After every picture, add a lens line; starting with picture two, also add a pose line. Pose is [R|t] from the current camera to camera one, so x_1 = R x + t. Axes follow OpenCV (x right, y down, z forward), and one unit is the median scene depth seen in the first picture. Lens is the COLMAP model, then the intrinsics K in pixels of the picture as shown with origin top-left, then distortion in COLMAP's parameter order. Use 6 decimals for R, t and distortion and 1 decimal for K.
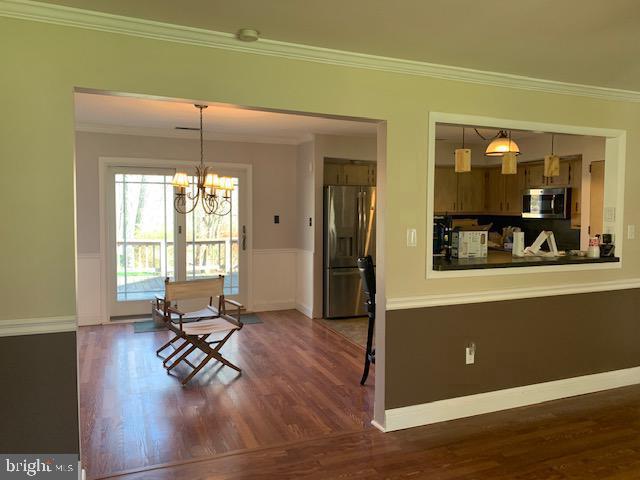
lens RADIAL K [[489.5, 0, 334.0], [0, 489.5, 242.3], [0, 0, 1]] dist [0.037647, -0.033096]
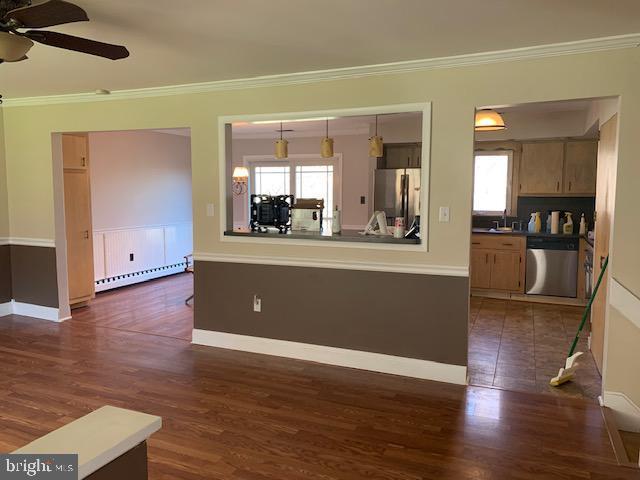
lens RADIAL K [[489.5, 0, 320.9], [0, 489.5, 240.8], [0, 0, 1]] dist [0.037647, -0.033096]
pose [[0.690333, 0.068037, -0.720286, 0.889005], [-0.047301, 0.997683, 0.048906, -0.003244], [0.721944, 0.000308, 0.691952, 0.172446]]
